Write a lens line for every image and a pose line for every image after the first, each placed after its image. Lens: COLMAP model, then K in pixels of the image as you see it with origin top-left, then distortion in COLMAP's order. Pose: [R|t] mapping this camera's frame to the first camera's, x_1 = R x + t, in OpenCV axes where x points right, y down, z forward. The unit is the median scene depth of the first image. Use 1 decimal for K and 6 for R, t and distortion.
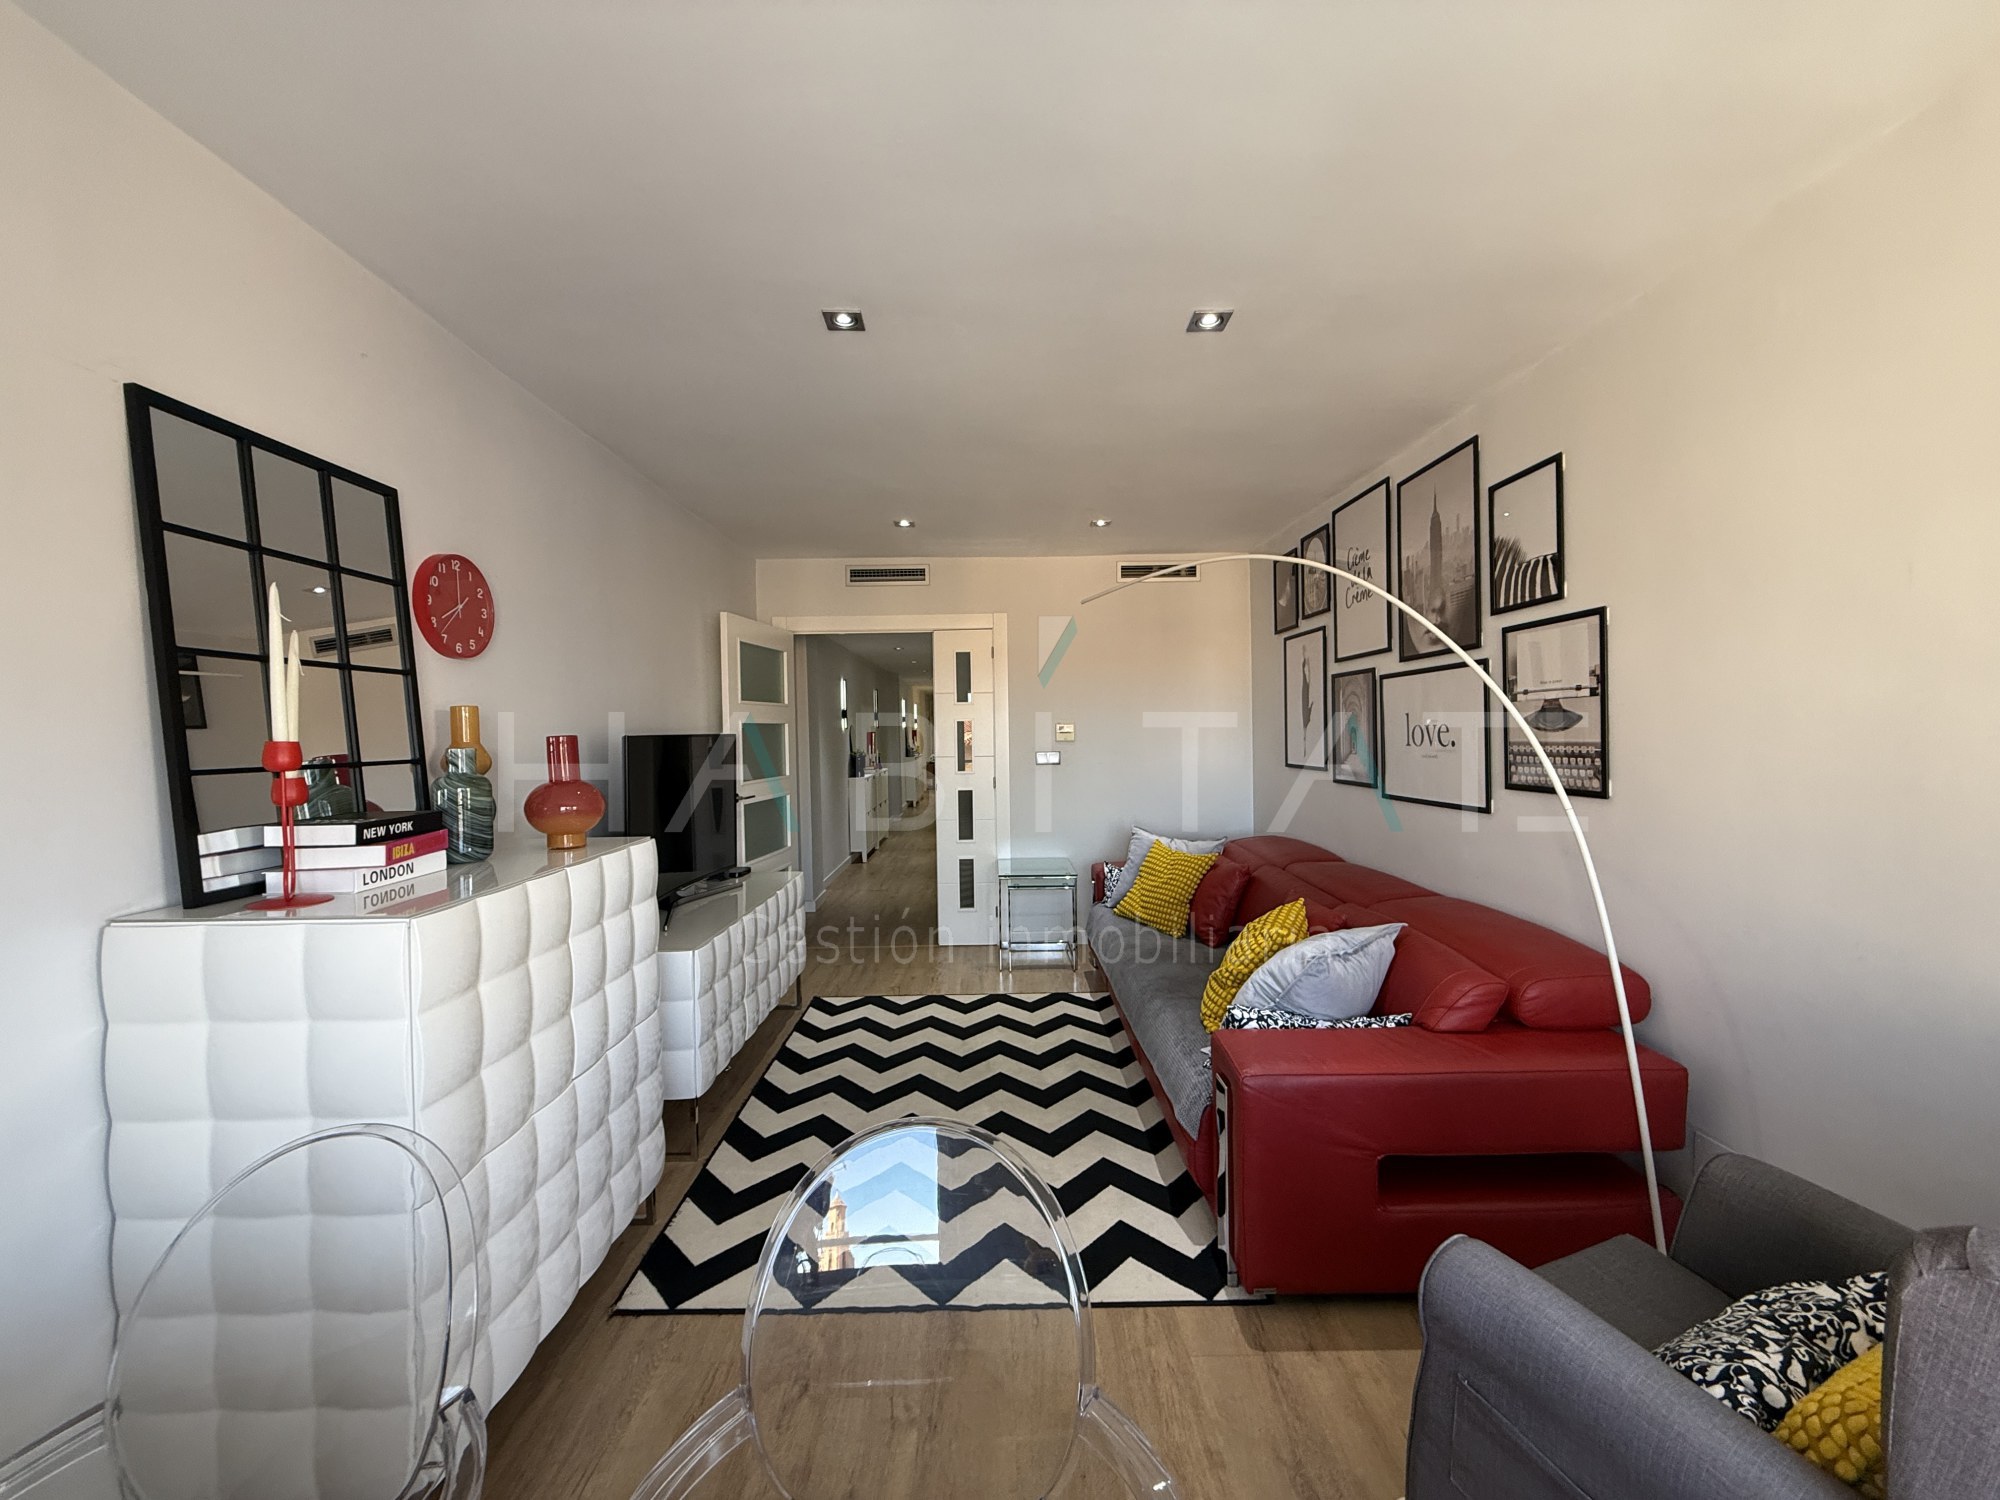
lens RADIAL K [[796.8, 0, 994.2], [0, 796.8, 738.3], [0, 0, 1]] dist [0.000284, -0.000258]
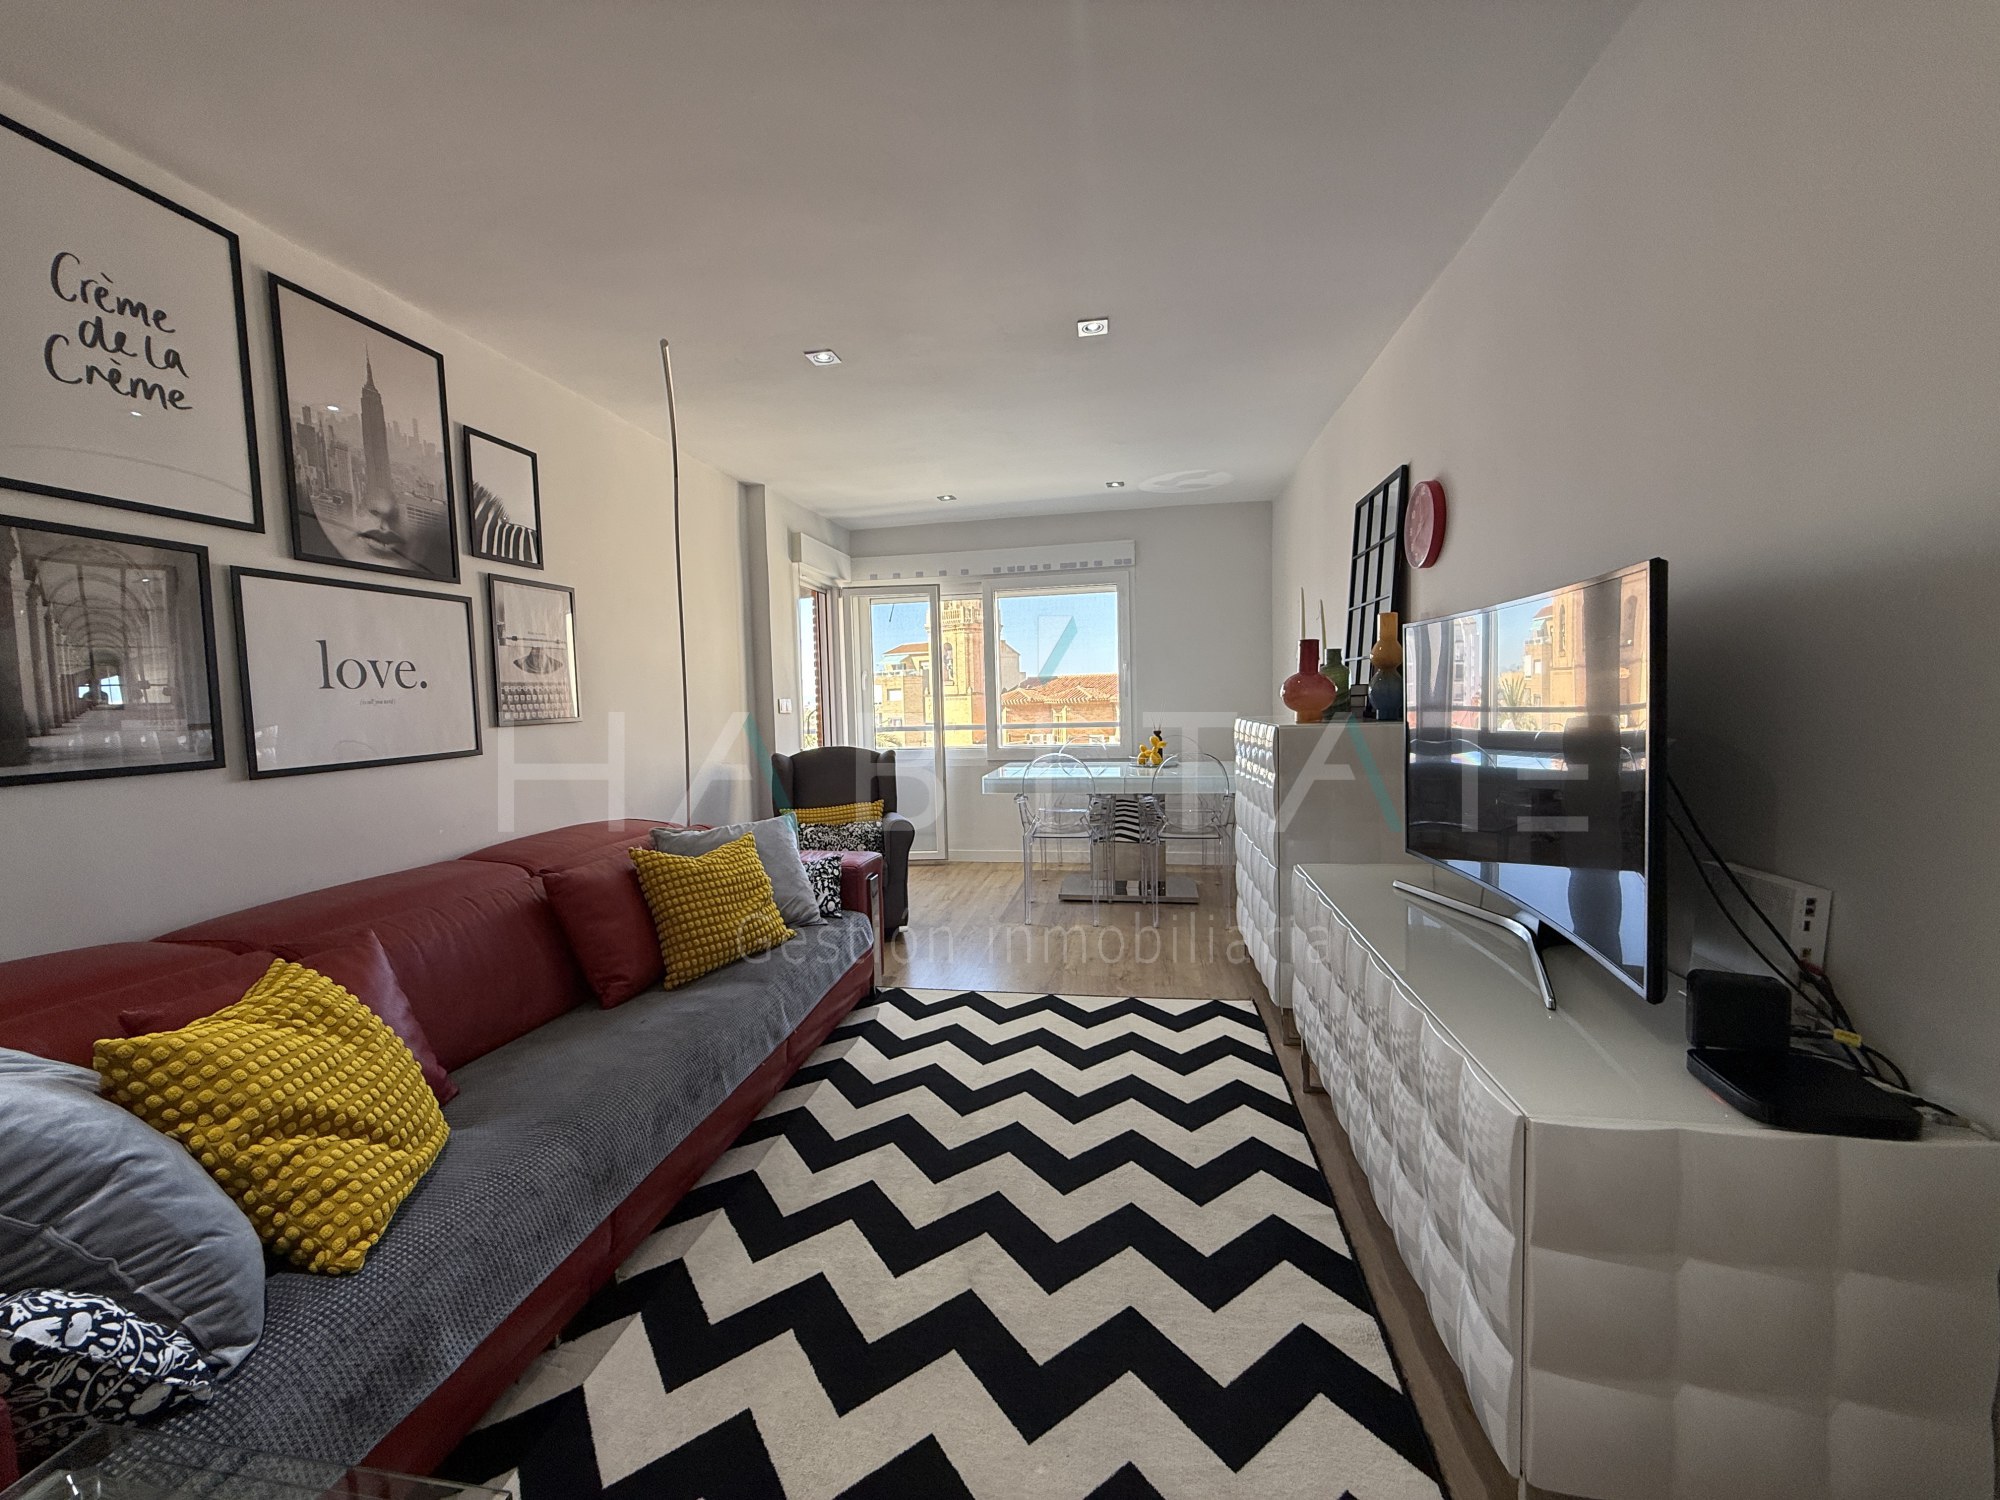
lens RADIAL K [[796.8, 0, 994.3], [0, 796.8, 746.4], [0, 0, 1]] dist [0.000284, -0.000258]
pose [[-0.982579, 0.033943, 0.182720, -0.168897], [0.047275, 0.996488, 0.069108, 0.040200], [-0.179733, 0.076543, -0.980733, 1.628873]]
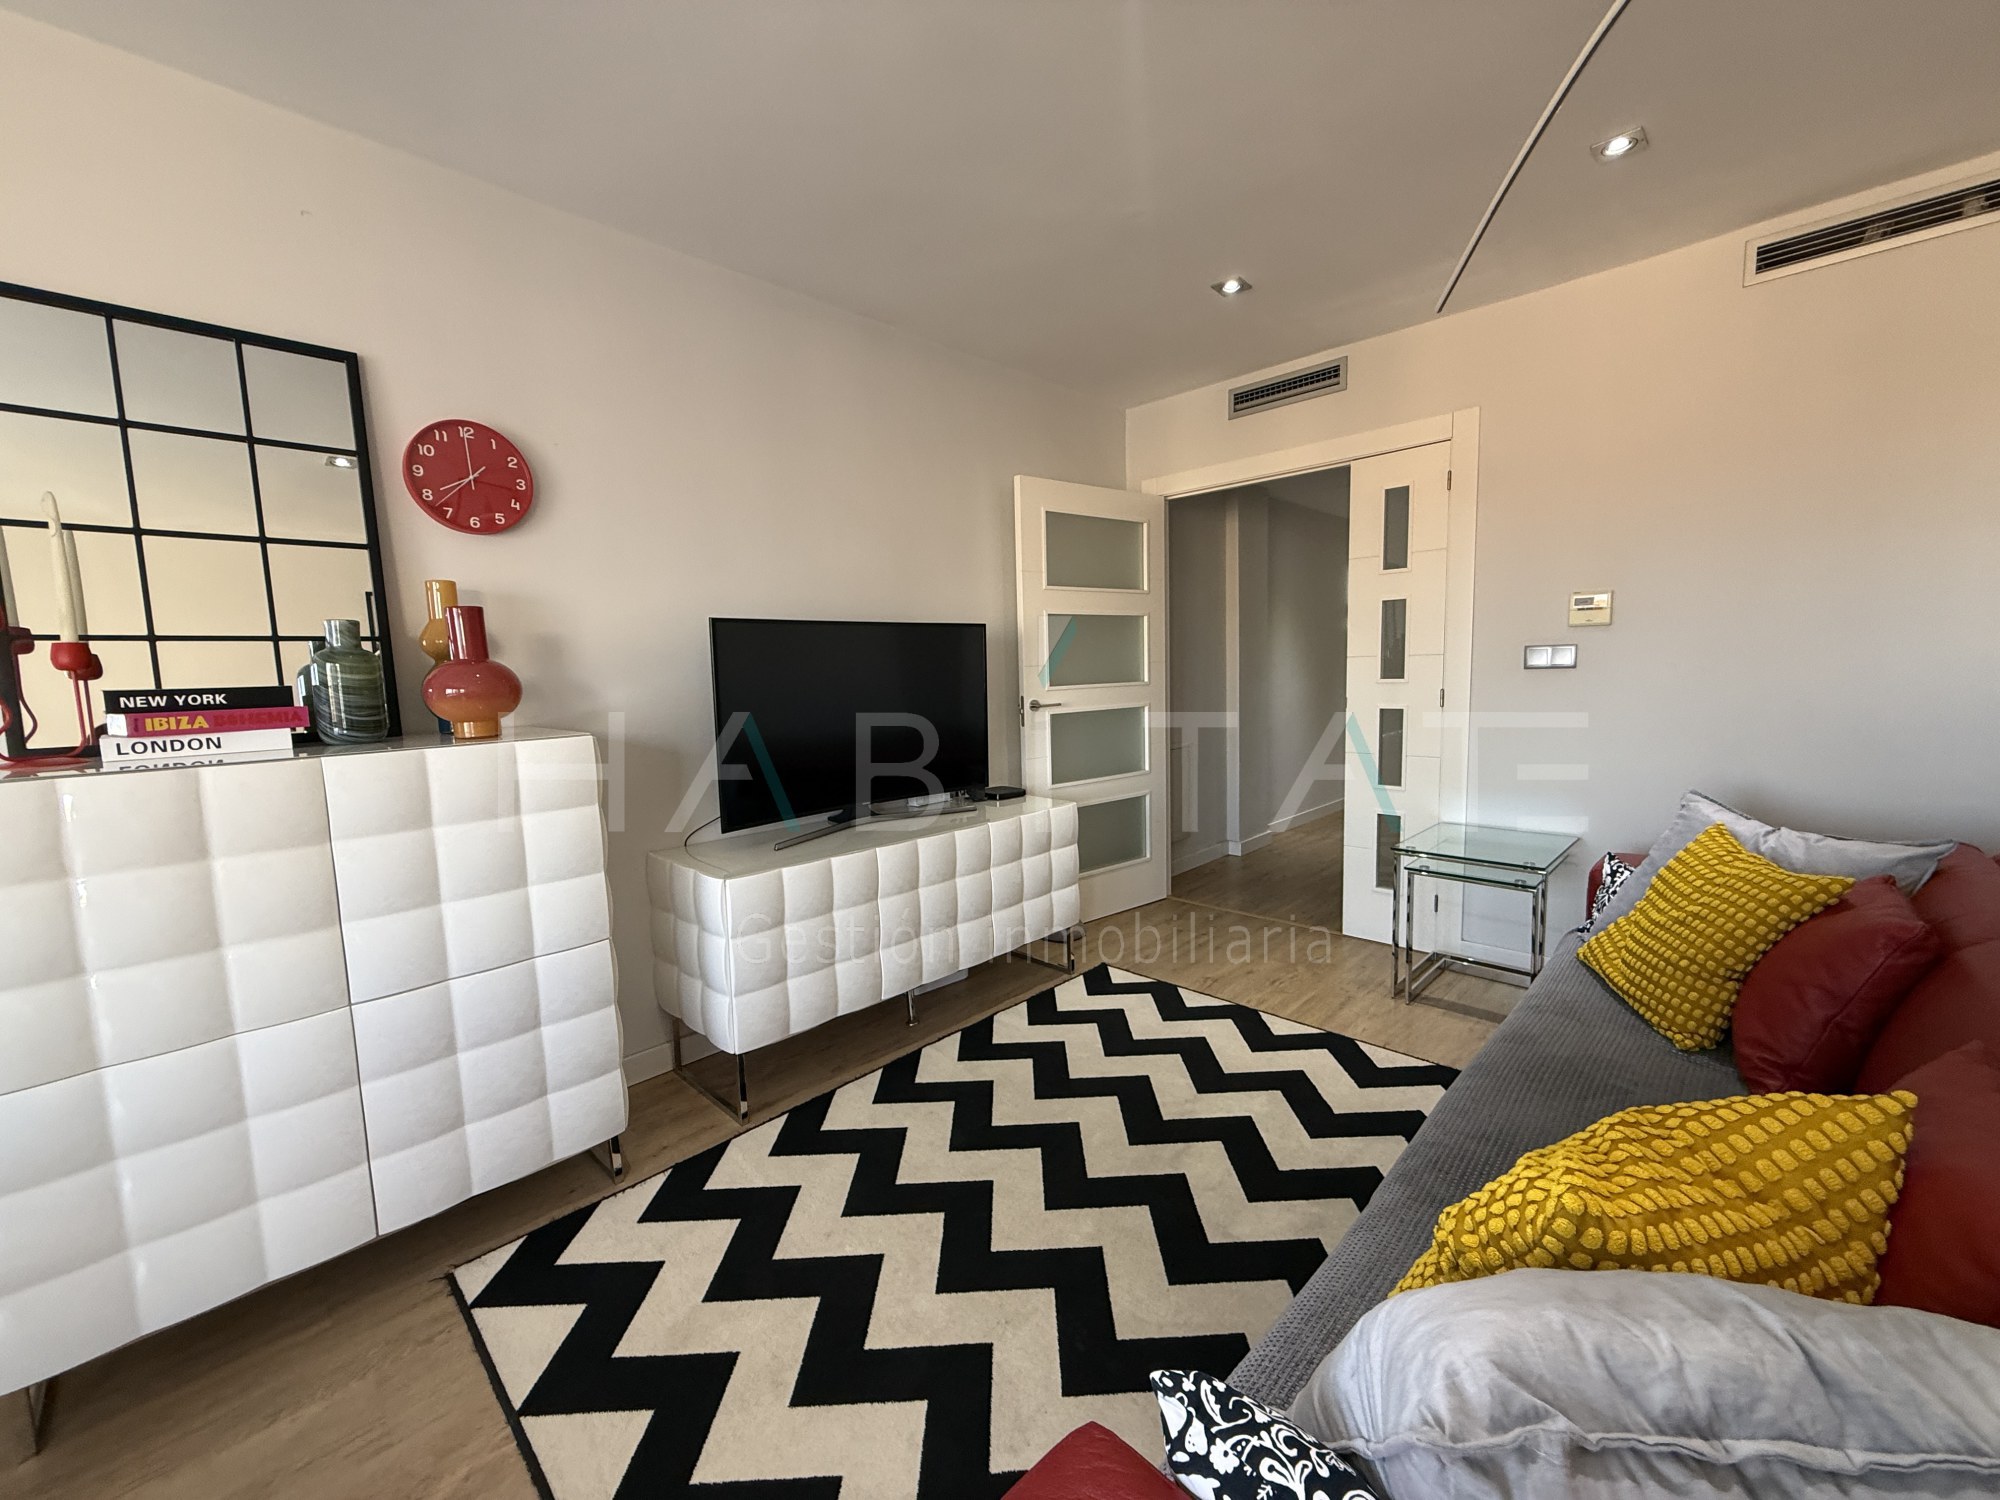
lens RADIAL K [[796.8, 0, 1002.3], [0, 796.8, 744.0], [0, 0, 1]] dist [0.000284, -0.000258]
pose [[0.706902, 0.064037, -0.704406, 0.318918], [0.010569, 0.994826, 0.101045, 0.041888], [0.707232, -0.078874, 0.702568, 0.531498]]
